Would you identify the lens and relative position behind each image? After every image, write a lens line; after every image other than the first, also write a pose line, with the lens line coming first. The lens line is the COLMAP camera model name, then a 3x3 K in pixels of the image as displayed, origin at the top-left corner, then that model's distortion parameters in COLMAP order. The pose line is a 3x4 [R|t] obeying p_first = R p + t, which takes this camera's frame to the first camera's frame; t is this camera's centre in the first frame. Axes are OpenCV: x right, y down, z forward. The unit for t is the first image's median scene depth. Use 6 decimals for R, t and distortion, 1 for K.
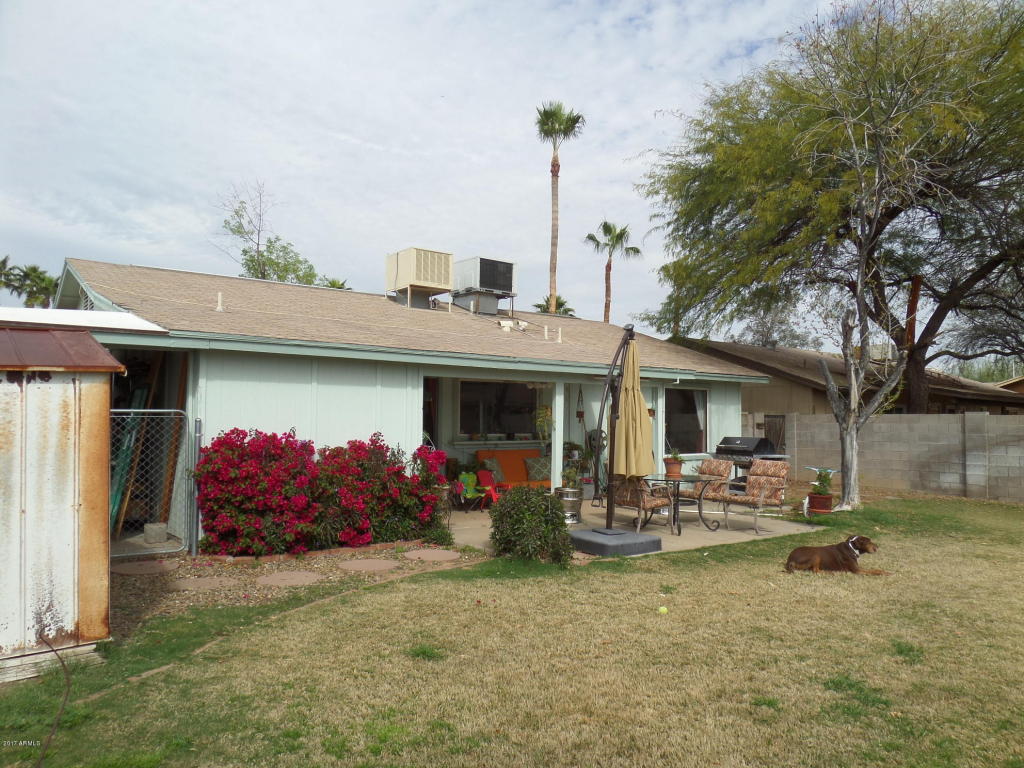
lens RADIAL K [[748.0, 0, 509.7], [0, 748.0, 386.1], [0, 0, 1]] dist [-0.006619, -0.012355]
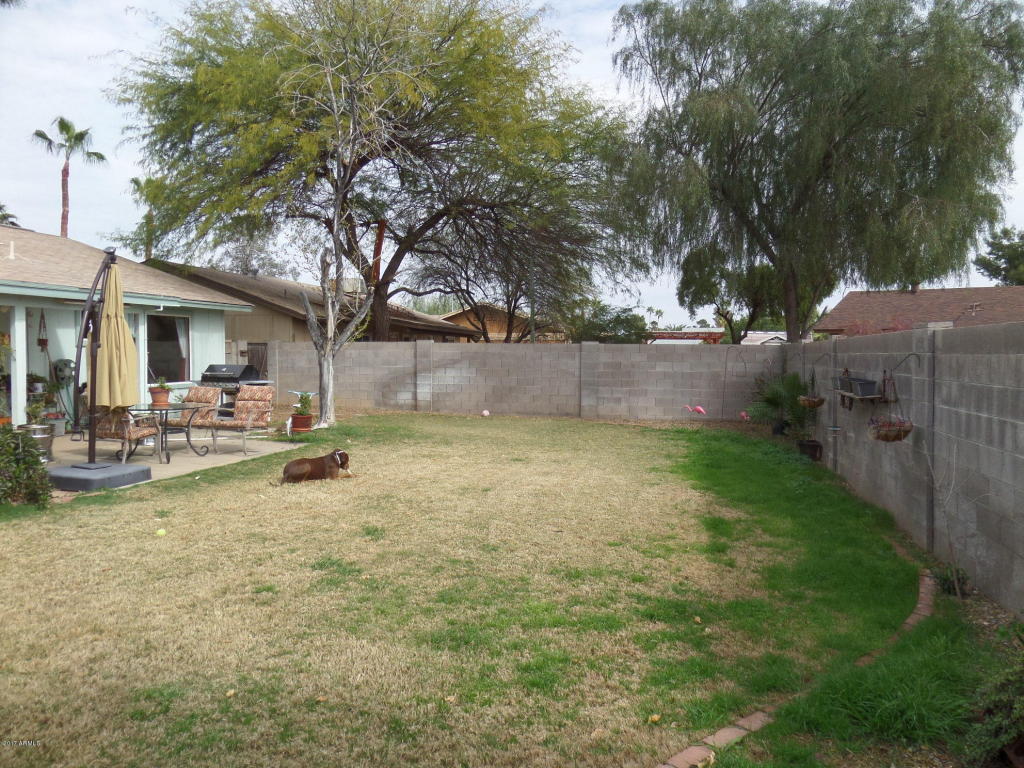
lens RADIAL K [[753.6, 0, 496.5], [0, 753.6, 371.1], [0, 0, 1]] dist [-0.002003, -0.003755]
pose [[0.794254, -0.024193, 0.607103, -0.023731], [-0.022619, 0.997337, 0.069336, -0.002618], [-0.607164, -0.068803, 0.791592, -0.040911]]
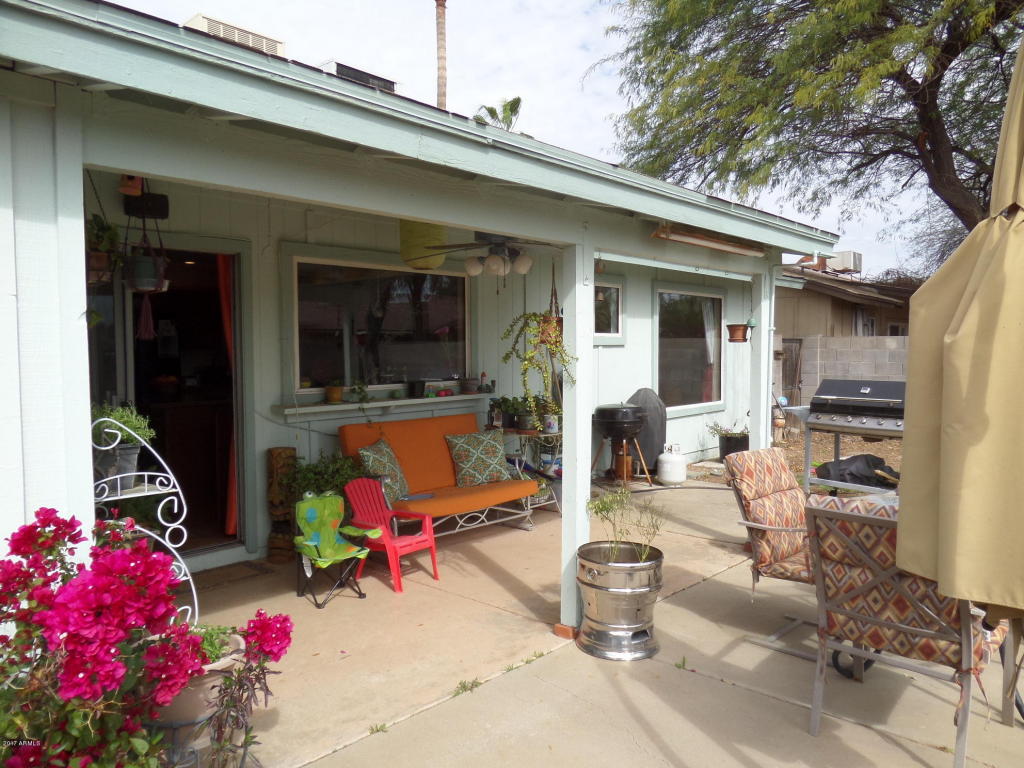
lens RADIAL K [[748.0, 0, 509.7], [0, 748.0, 386.1], [0, 0, 1]] dist [-0.006619, -0.012355]
pose [[0.983009, -0.022265, 0.182204, -0.027832], [0.004590, 0.995287, 0.096862, 0.023111], [-0.183502, -0.094380, 0.978478, 0.586708]]
